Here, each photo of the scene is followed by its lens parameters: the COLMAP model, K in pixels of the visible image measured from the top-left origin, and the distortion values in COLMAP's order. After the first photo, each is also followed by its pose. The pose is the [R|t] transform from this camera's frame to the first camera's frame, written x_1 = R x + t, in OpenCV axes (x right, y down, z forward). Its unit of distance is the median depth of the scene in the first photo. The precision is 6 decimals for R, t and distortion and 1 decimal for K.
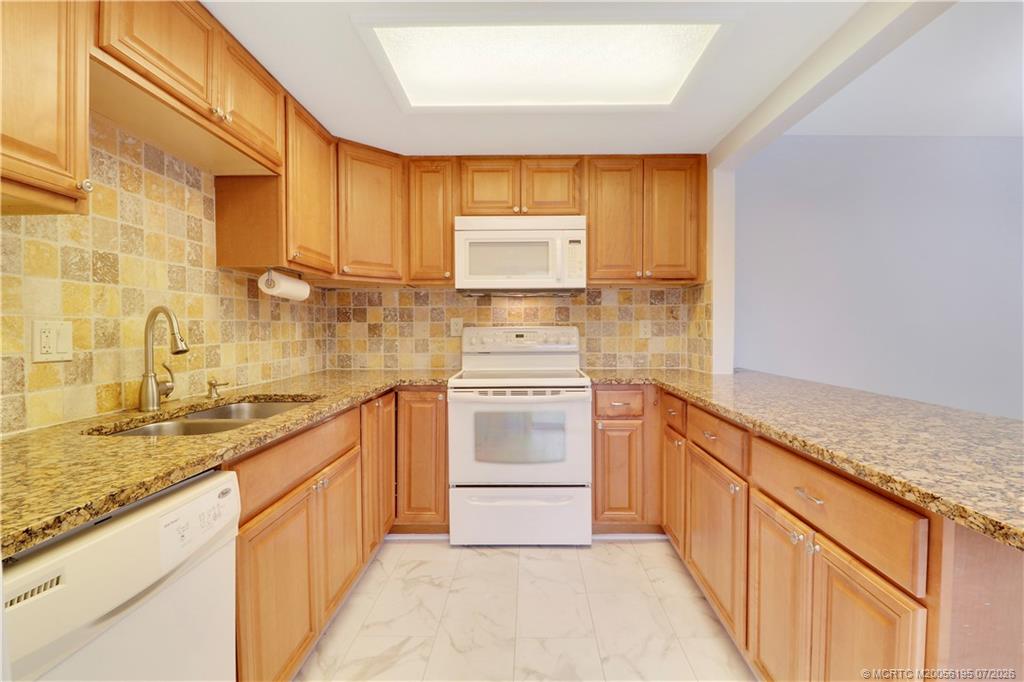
lens RADIAL K [[462.6, 0, 521.8], [0, 462.6, 341.0], [0, 0, 1]] dist [-0.003203, -0.010008]
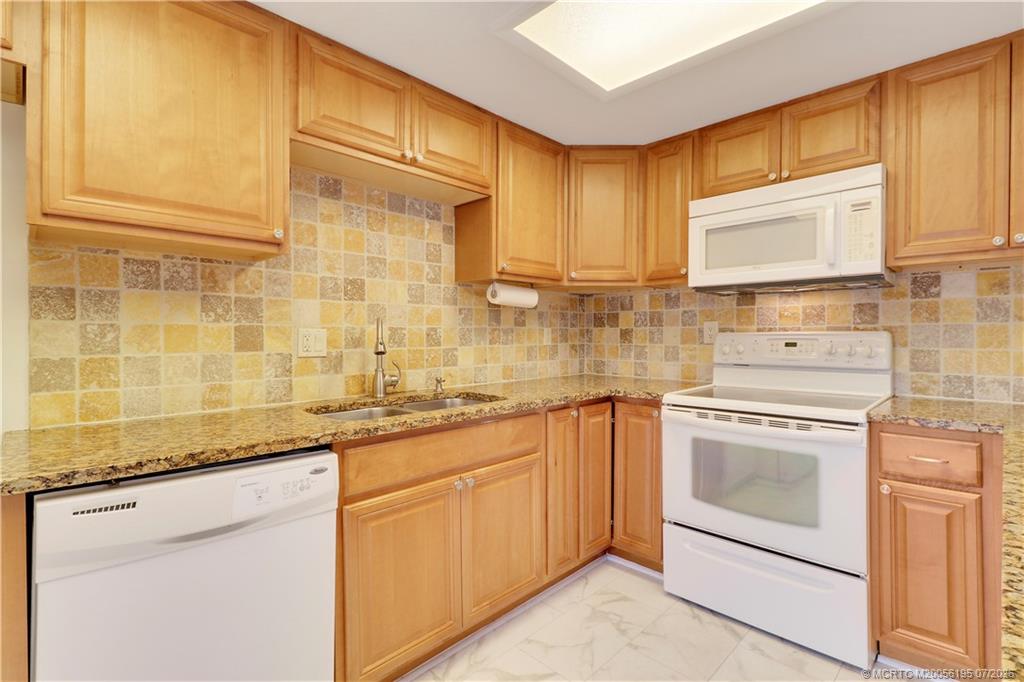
lens RADIAL K [[470.0, 0, 509.5], [0, 470.0, 337.3], [0, 0, 1]] dist [0.008546, -0.010560]
pose [[0.731506, 0.007036, -0.681798, 0.214955], [-0.019325, 0.999759, -0.010416, -0.006735], [0.681561, 0.020795, 0.731466, 0.162606]]
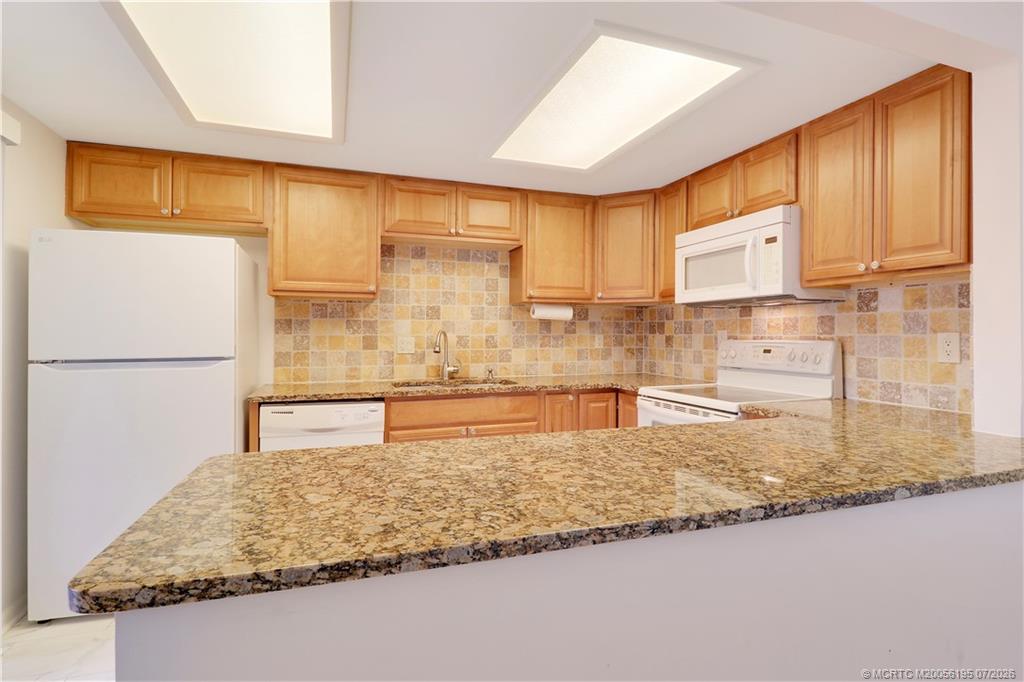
lens RADIAL K [[448.3, 0, 508.8], [0, 448.3, 332.0], [0, 0, 1]] dist [0.000743, -0.016889]
pose [[0.392861, -0.001259, -0.919597, 0.684510], [-0.027472, 0.999537, -0.013105, -0.026677], [0.919188, 0.030412, 0.392644, 0.270727]]
